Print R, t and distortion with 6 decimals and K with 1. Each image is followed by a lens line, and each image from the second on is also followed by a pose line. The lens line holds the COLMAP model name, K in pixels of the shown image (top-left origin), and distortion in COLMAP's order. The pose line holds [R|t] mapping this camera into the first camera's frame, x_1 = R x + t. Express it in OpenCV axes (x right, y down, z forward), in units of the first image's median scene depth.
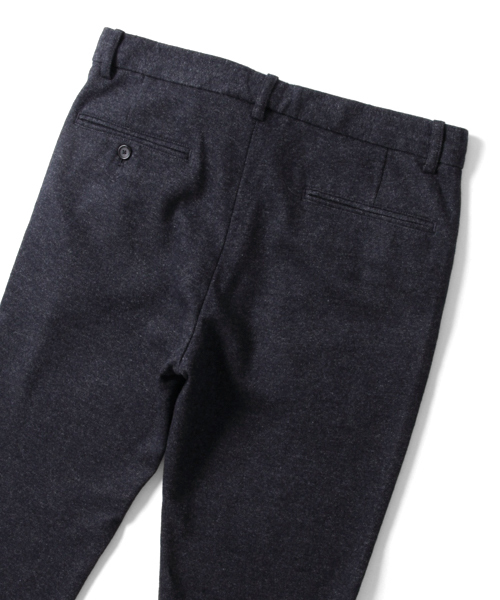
lens RADIAL K [[483.6, 0, 250.0], [0, 483.6, 300.0], [0, 0, 1]] dist [-0.014005, -0.004815]
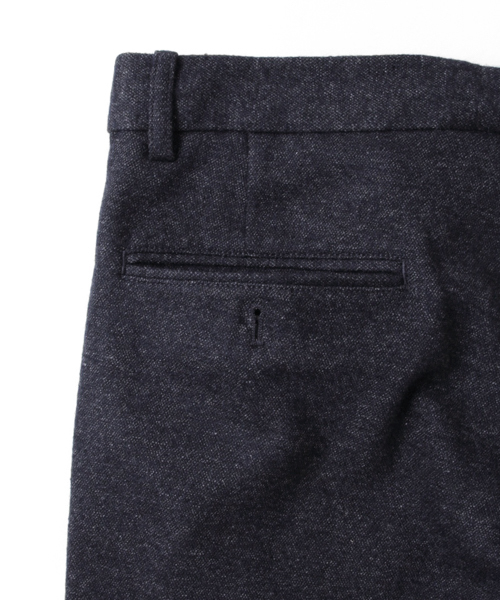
lens RADIAL K [[483.6, 0, 250.0], [0, 483.6, 300.0], [0, 0, 1]] dist [-0.014005, -0.004815]
pose [[0.938488, -0.307669, 0.156781, -0.337934], [0.313074, 0.949672, -0.010404, -0.312867], [-0.145690, 0.058848, 0.987579, 0.561844]]
